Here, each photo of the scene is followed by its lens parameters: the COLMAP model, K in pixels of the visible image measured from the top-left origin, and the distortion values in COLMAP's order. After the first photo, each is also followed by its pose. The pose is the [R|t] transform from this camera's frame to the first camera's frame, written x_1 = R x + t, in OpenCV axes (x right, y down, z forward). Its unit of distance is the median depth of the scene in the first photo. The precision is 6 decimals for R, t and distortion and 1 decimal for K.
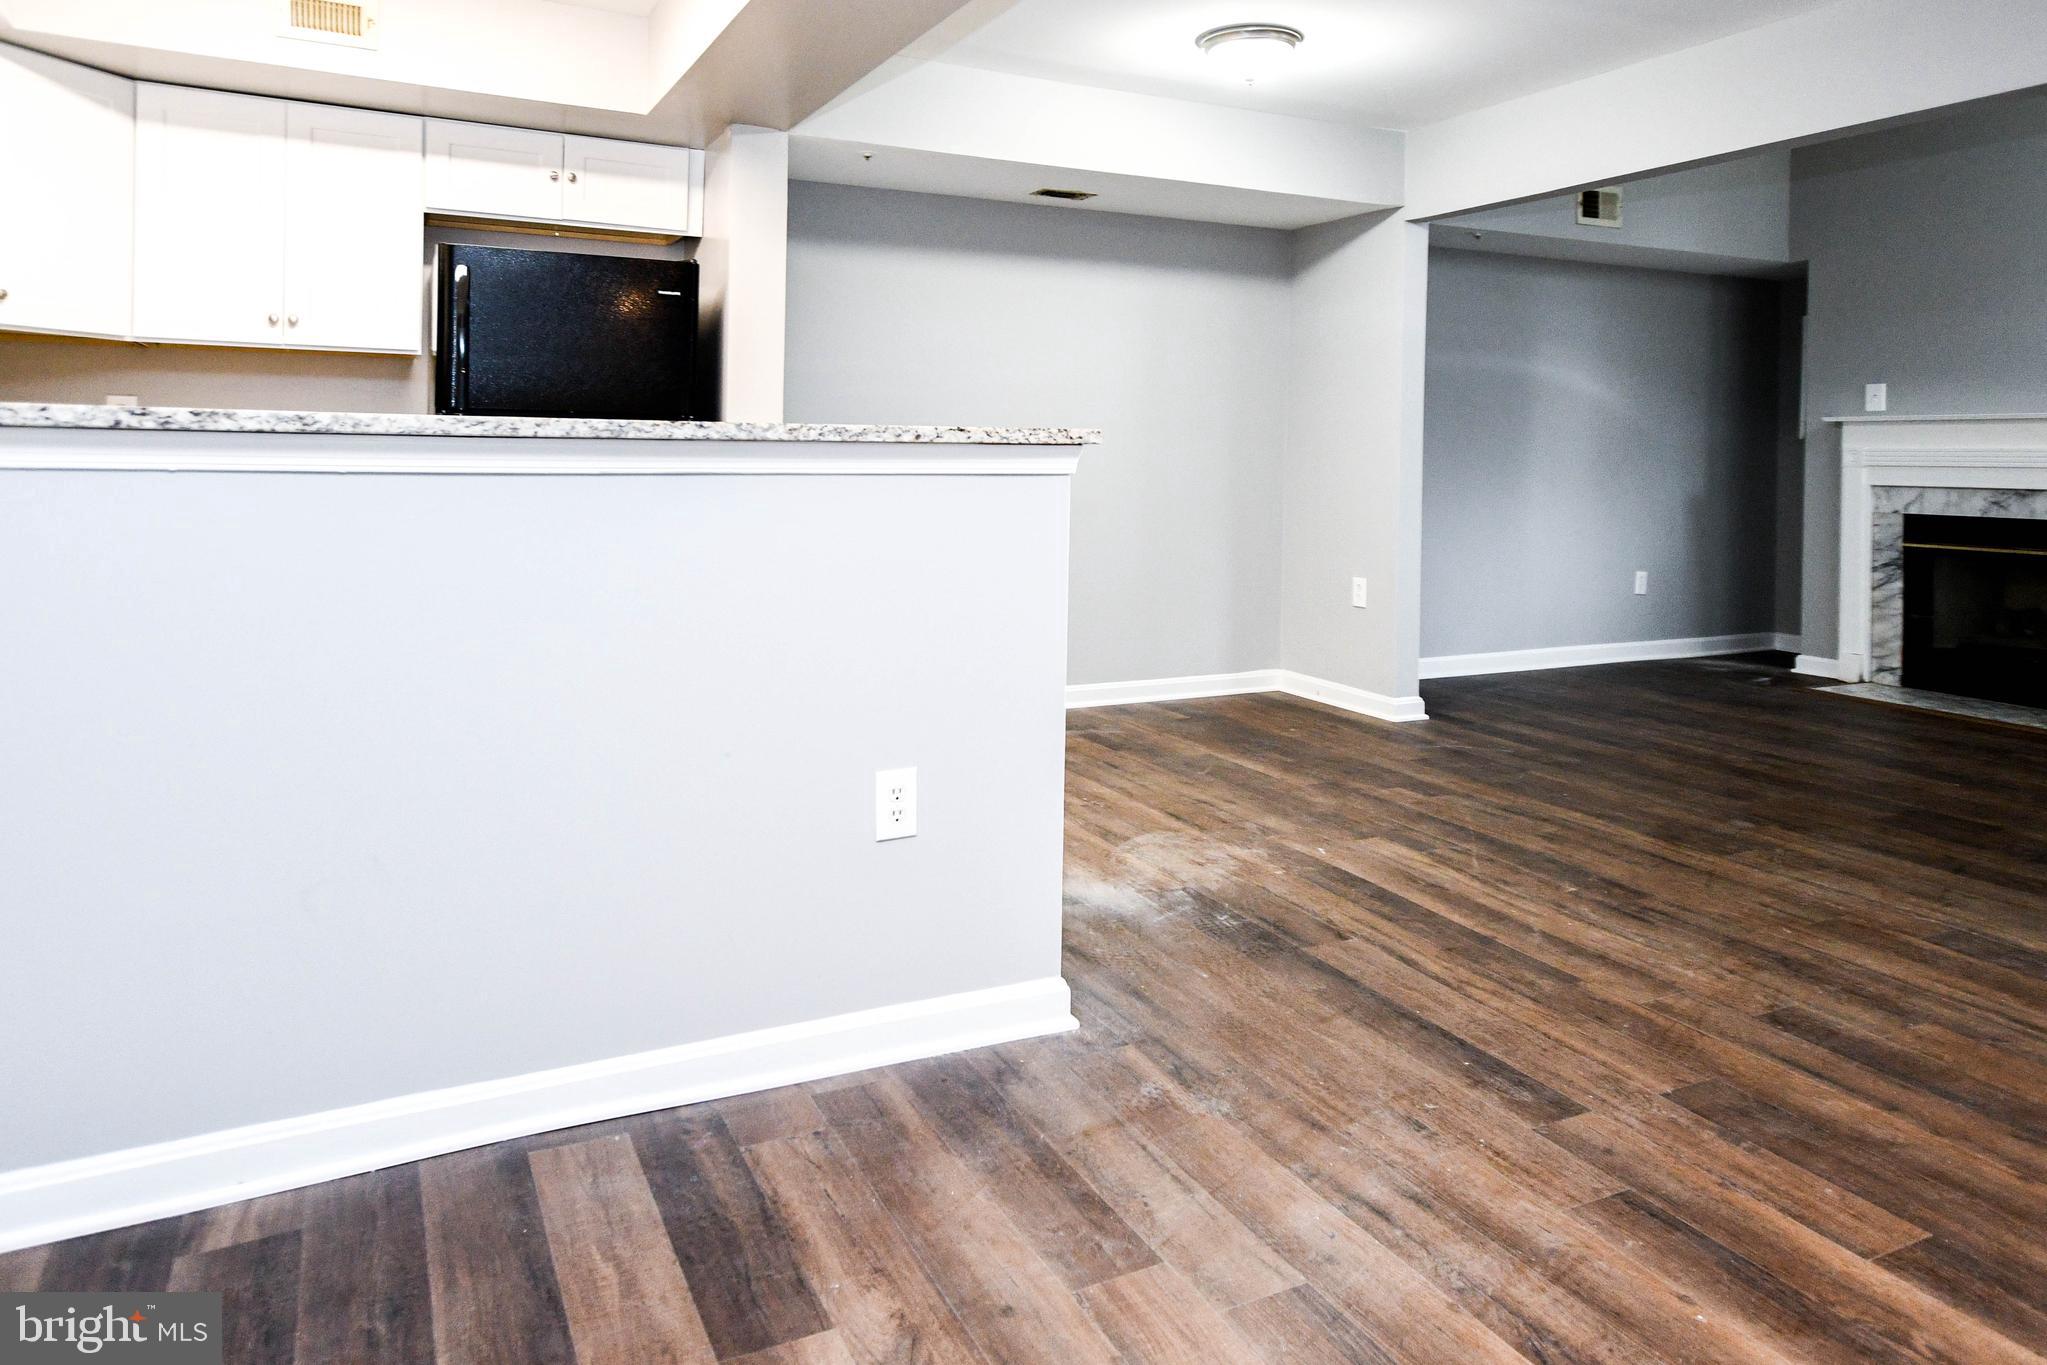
lens RADIAL K [[1329.4, 0, 1022.4], [0, 1329.4, 450.9], [0, 0, 1]] dist [0.021105, 0.005926]
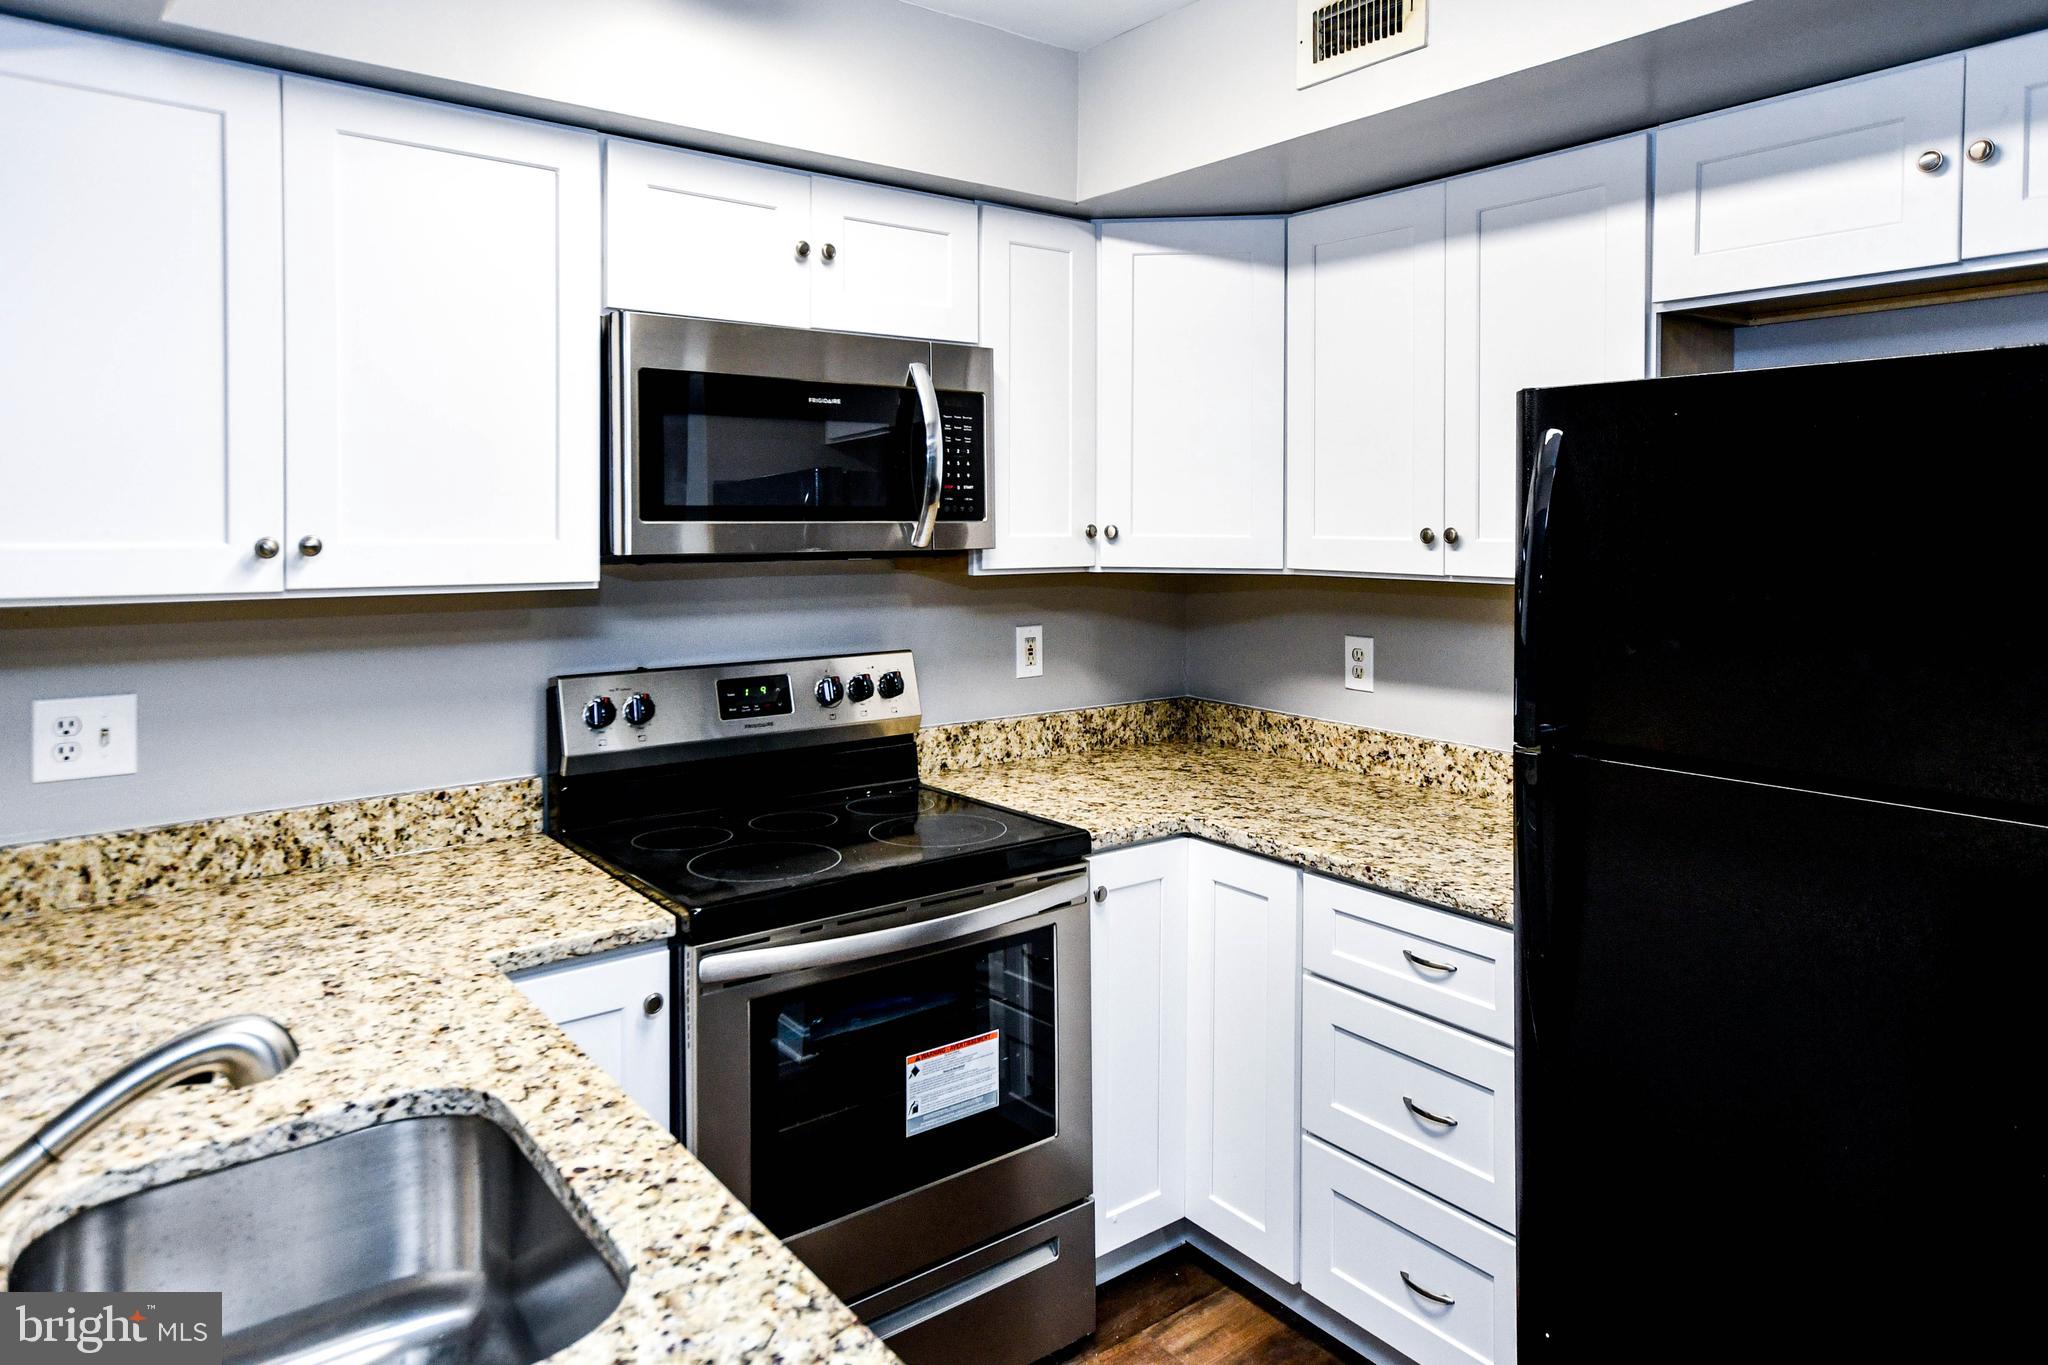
lens RADIAL K [[1277.6, 0, 1021.7], [0, 1277.6, 540.2], [0, 0, 1]] dist [0.017449, 0.011049]
pose [[0.195440, 0.002782, -0.980712, -0.011576], [-0.004354, 0.999989, 0.001969, -0.066241], [0.980706, 0.003885, 0.195450, 0.479761]]
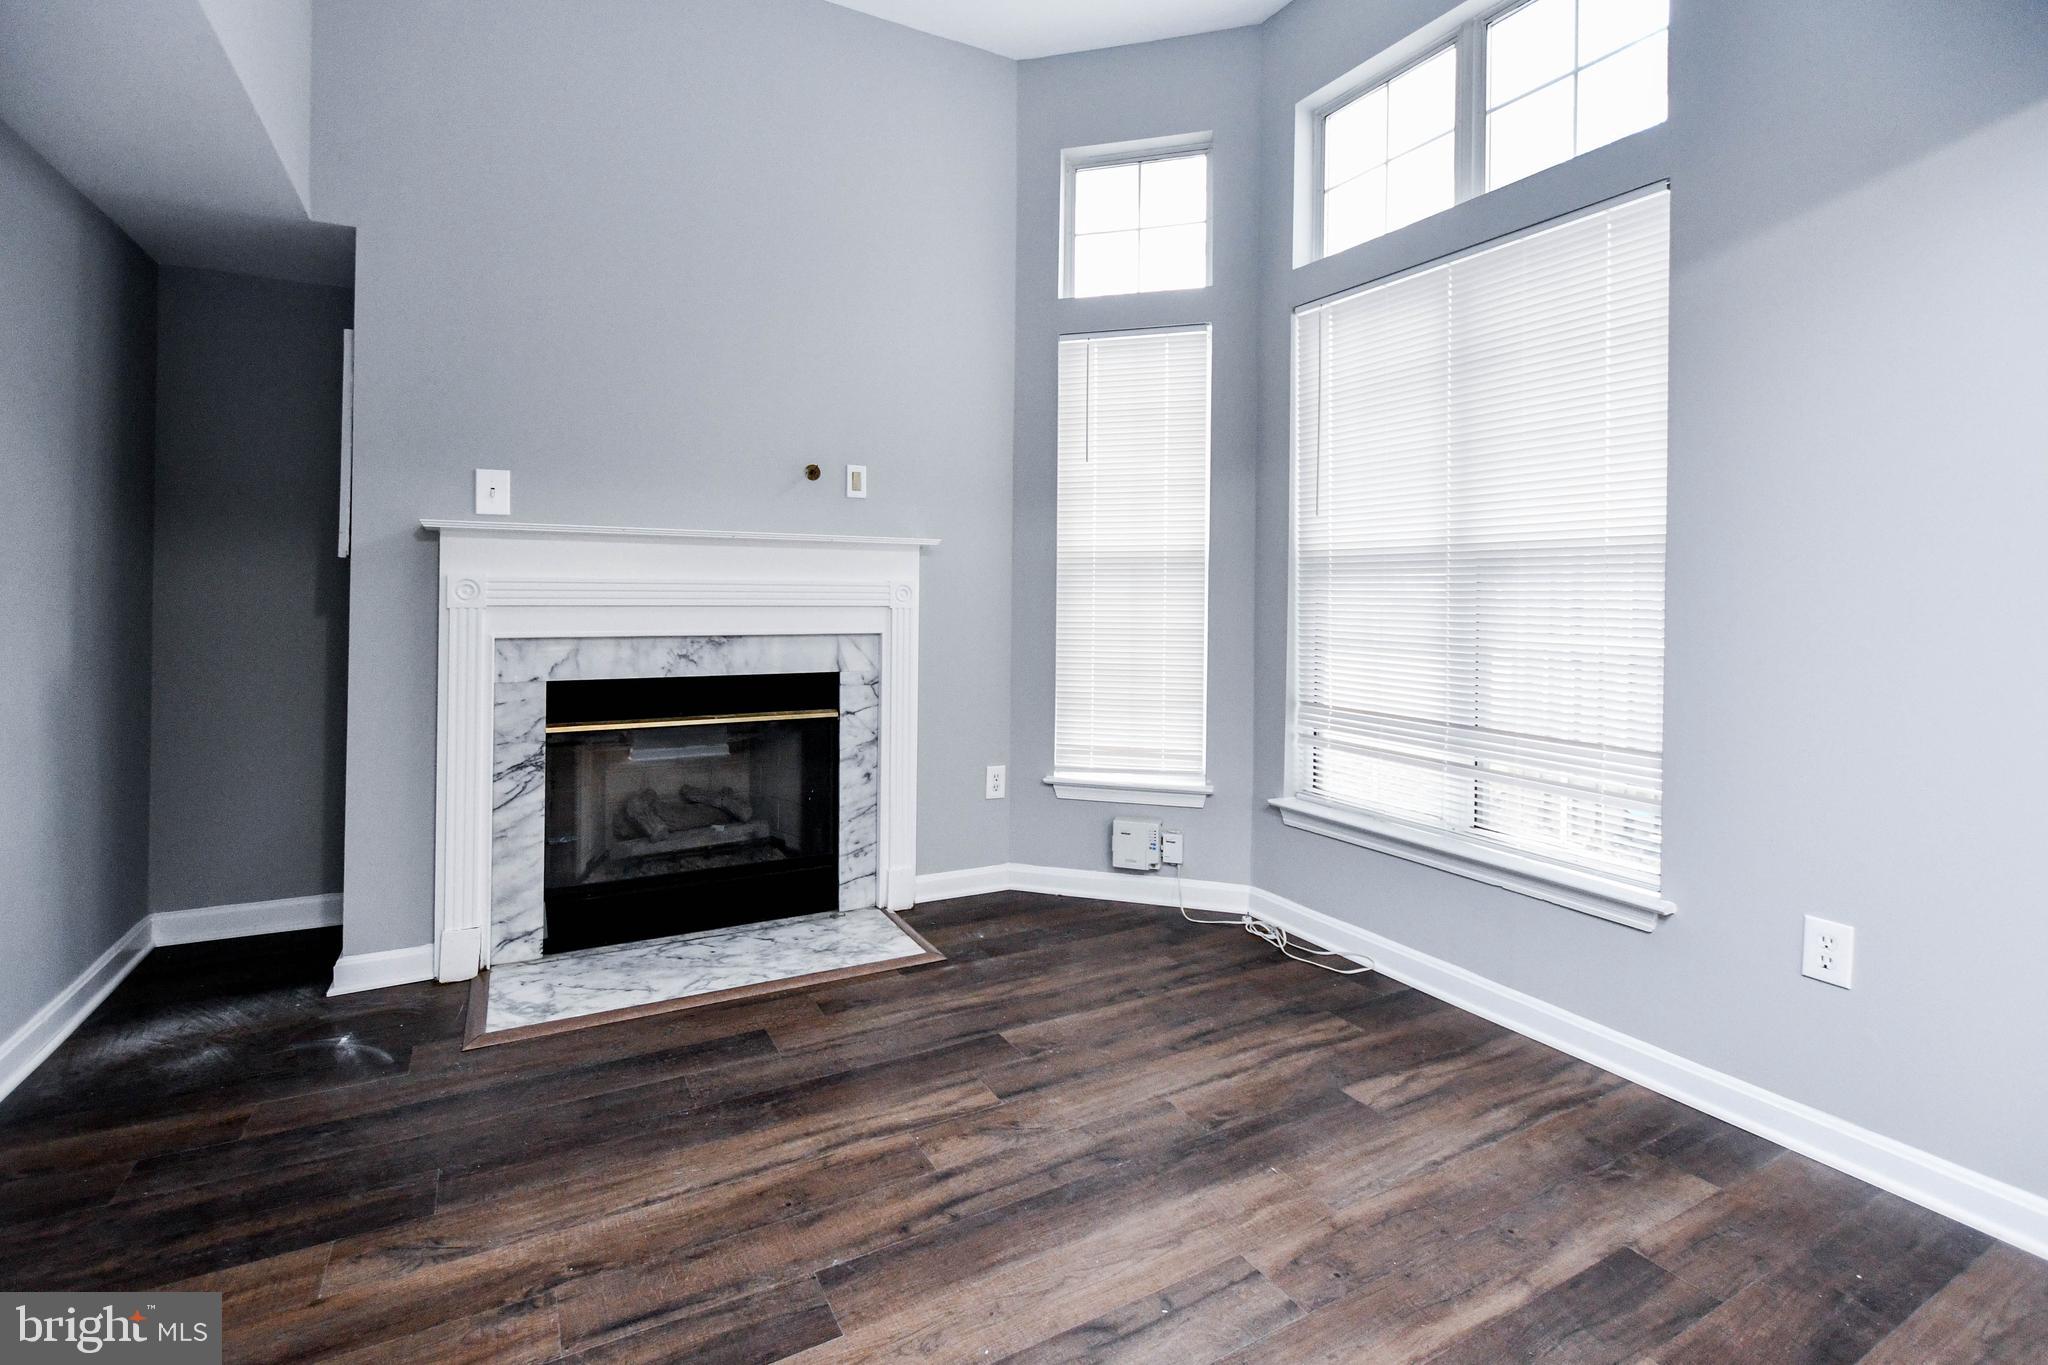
lens RADIAL K [[920.9, 0, 991.5], [0, 920.9, 591.1], [0, 0, 1]] dist [-0.004726, 0.000143]
pose [[-0.034750, -0.009591, 0.999350, 0.236827], [-0.008114, 0.999924, 0.009314, -0.001113], [-0.999363, -0.007785, -0.034826, 0.873250]]
